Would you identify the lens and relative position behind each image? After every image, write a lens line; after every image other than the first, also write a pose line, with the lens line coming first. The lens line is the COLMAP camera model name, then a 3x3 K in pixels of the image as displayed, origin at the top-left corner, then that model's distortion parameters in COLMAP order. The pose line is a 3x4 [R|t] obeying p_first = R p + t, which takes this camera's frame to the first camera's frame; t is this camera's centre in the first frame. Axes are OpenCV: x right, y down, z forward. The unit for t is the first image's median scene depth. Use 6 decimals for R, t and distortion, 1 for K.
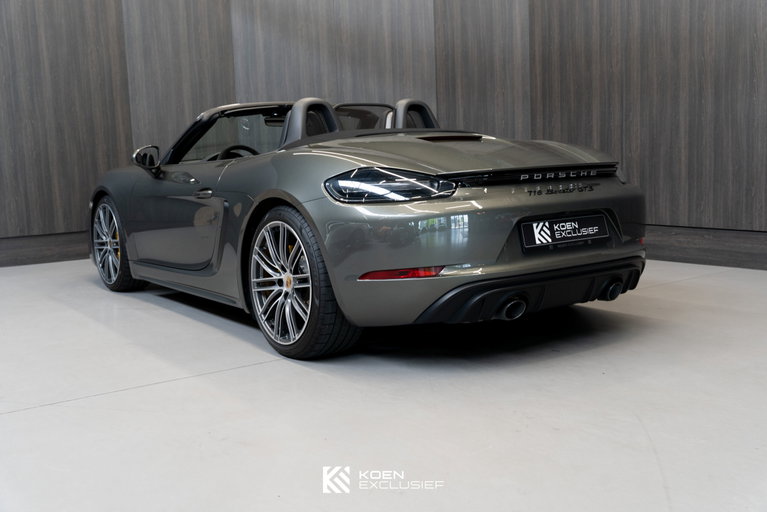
lens RADIAL K [[898.1, 0, 383.5], [0, 898.1, 256.0], [0, 0, 1]] dist [0.099279, -0.006941]
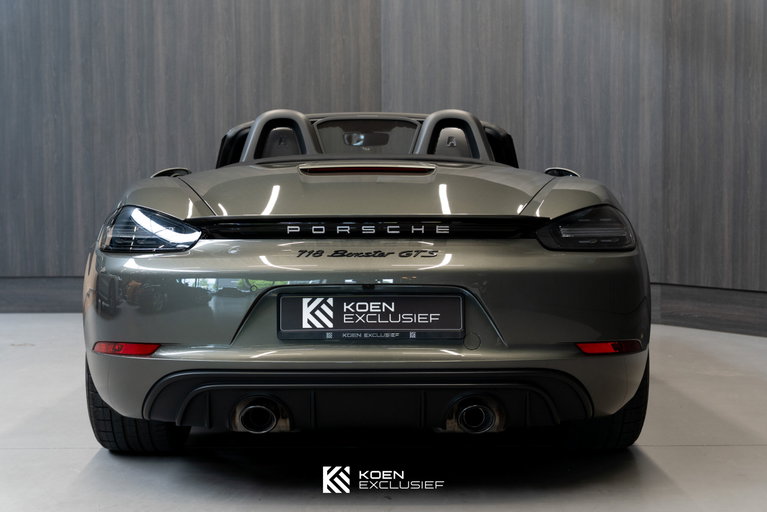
lens RADIAL K [[1396.1, 0, 383.5], [0, 1396.1, 256.0], [0, 0, 1]] dist [0.072834, 0.101534]
pose [[0.815810, 0.066996, -0.574427, 0.407068], [-0.098691, 0.994825, -0.024135, -0.023887], [0.569837, 0.076380, 0.818200, 0.086485]]
